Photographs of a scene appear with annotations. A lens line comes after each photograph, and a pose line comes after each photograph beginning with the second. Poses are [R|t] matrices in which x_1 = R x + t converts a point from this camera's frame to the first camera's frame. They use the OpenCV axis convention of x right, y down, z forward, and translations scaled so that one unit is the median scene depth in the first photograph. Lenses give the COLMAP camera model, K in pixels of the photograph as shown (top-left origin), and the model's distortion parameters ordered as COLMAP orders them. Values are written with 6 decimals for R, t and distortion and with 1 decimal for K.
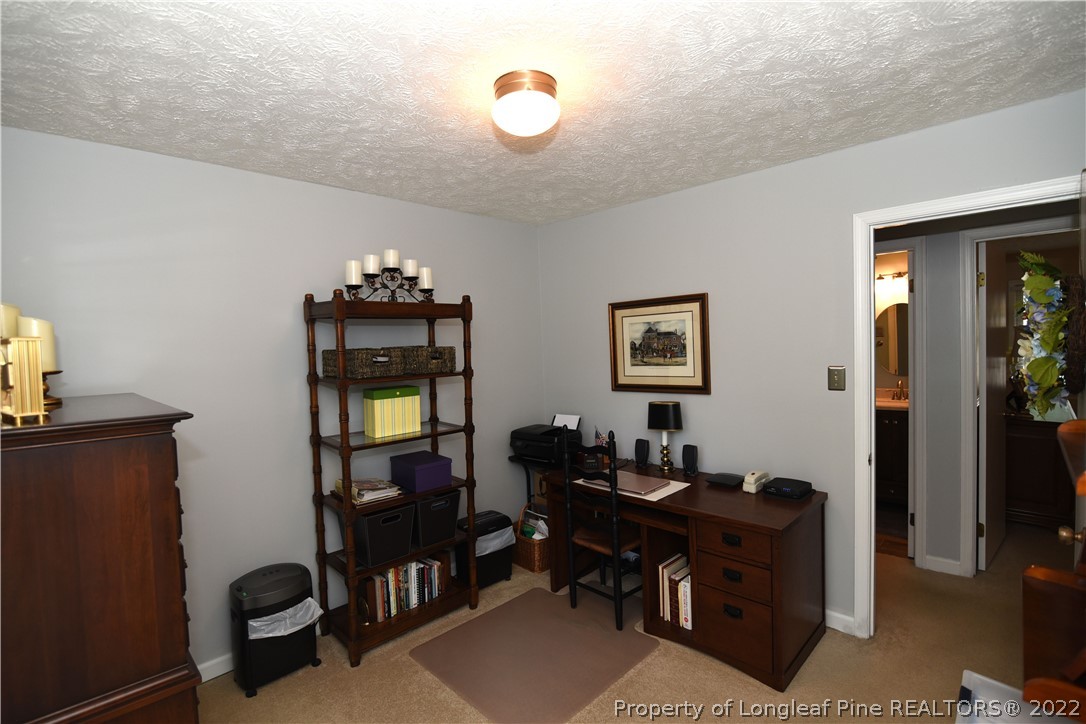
lens RADIAL K [[500.2, 0, 543.0], [0, 500.2, 362.0], [0, 0, 1]] dist [-0.021446, -0.000214]
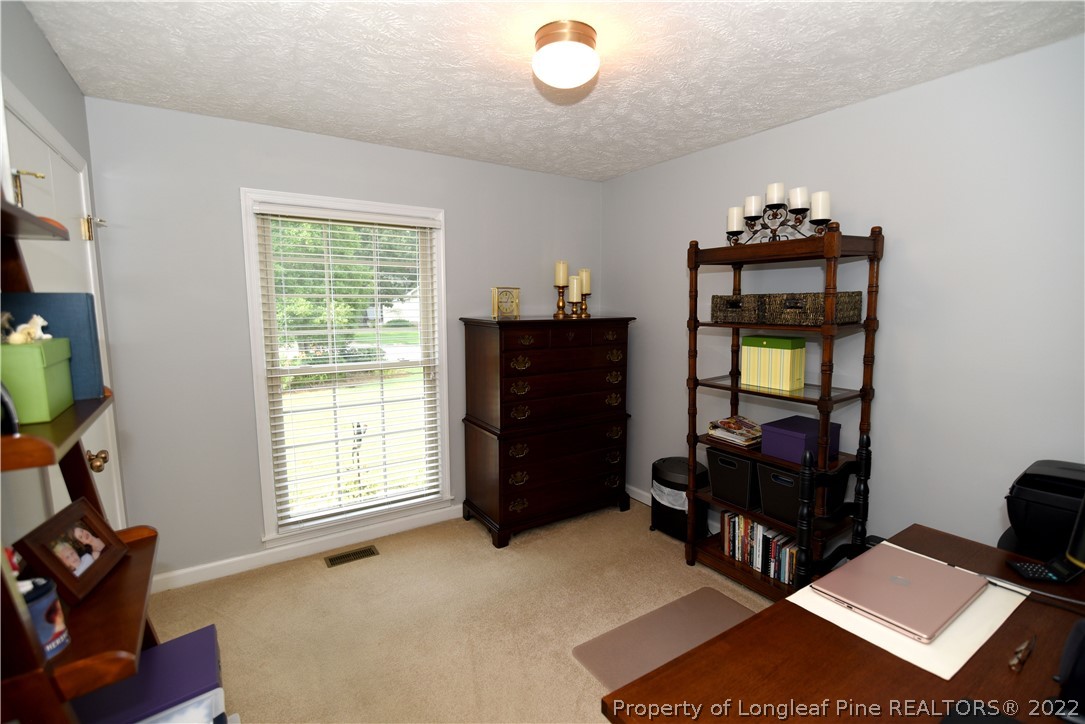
lens RADIAL K [[499.7, 0, 542.5], [0, 499.7, 362.0], [0, 0, 1]] dist [-0.021446, -0.000214]
pose [[-0.198384, 0.152656, -0.968163, 0.690388], [-0.023541, 0.986769, 0.160414, -0.041190], [0.979842, 0.054616, -0.192166, 0.774348]]
